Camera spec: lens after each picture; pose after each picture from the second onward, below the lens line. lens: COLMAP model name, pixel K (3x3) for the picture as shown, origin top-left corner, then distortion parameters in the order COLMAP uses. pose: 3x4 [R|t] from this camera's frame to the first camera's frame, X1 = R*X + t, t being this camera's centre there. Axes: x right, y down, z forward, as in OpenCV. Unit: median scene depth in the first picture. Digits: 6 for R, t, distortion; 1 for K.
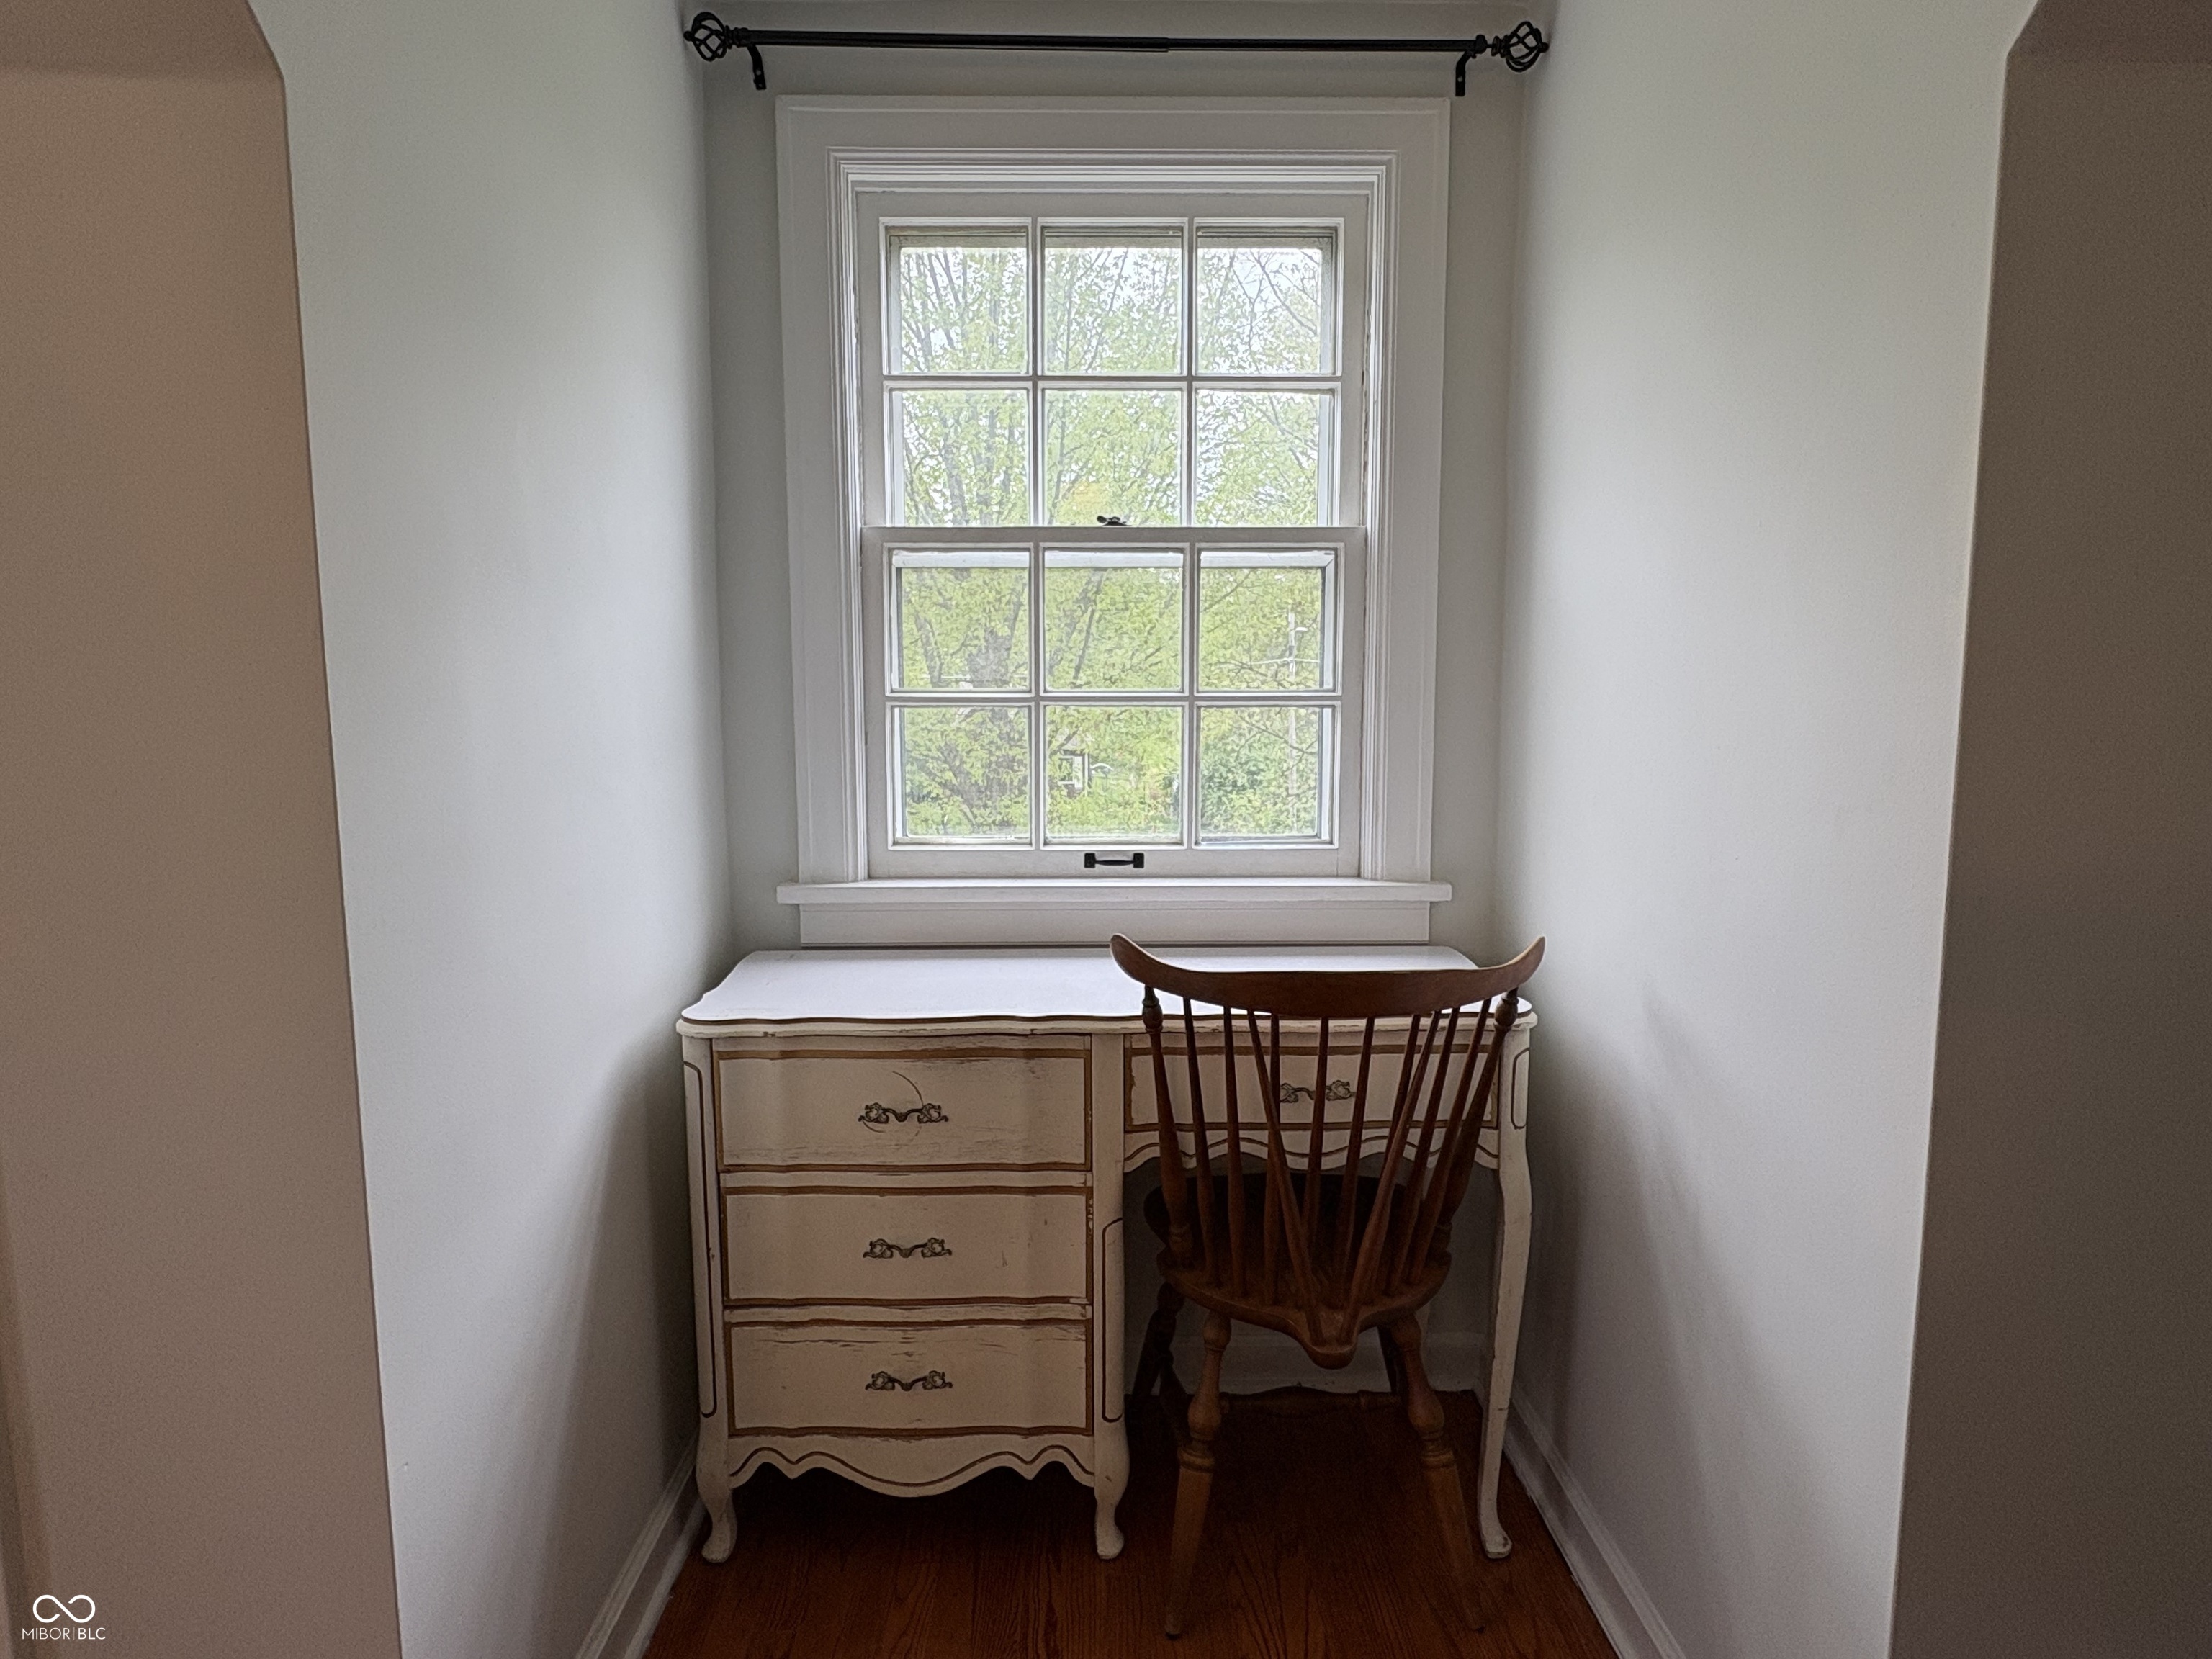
lens RADIAL K [[1242.8, 0, 1100.7], [0, 1242.8, 833.0], [0, 0, 1]] dist [-0.001584, 0.000319]
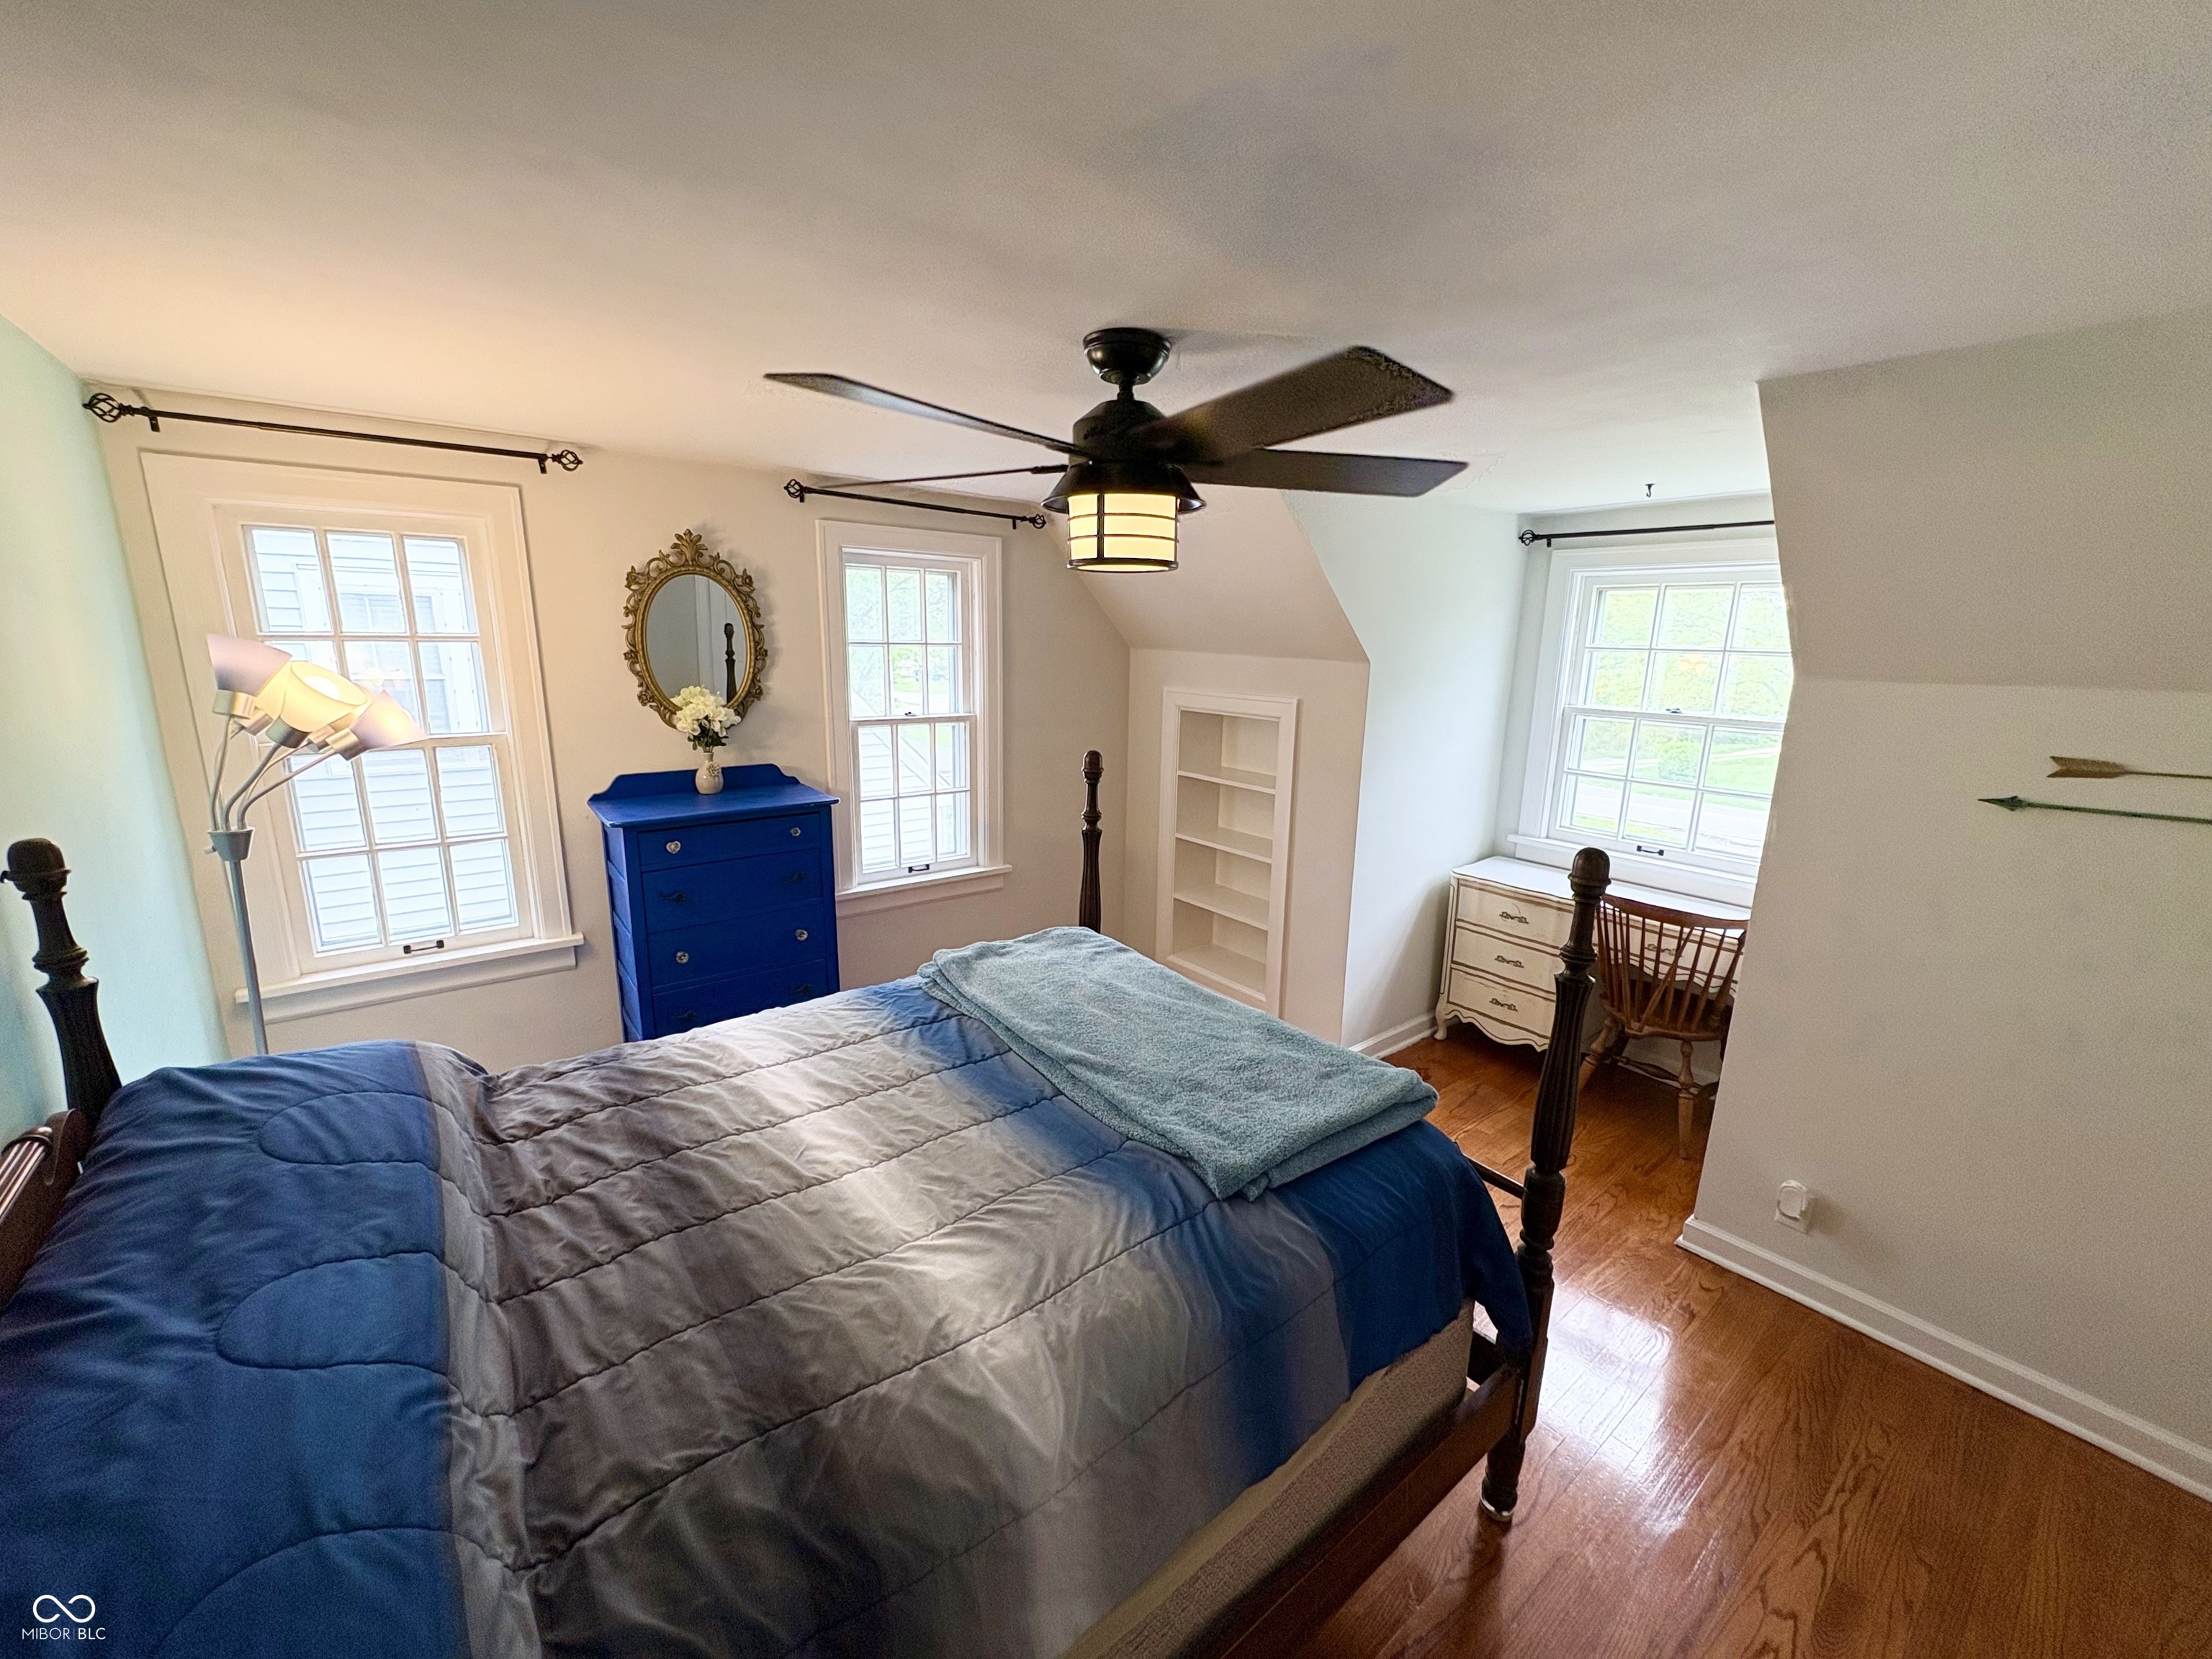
lens RADIAL K [[883.5, 0, 1100.8], [0, 883.5, 824.8], [0, 0, 1]] dist [0.000517, 0.000006]
pose [[0.605403, 0.183671, -0.774437, 0.850678], [-0.108673, 0.982972, 0.148175, -0.205327], [0.788465, -0.005545, 0.615054, -1.113237]]
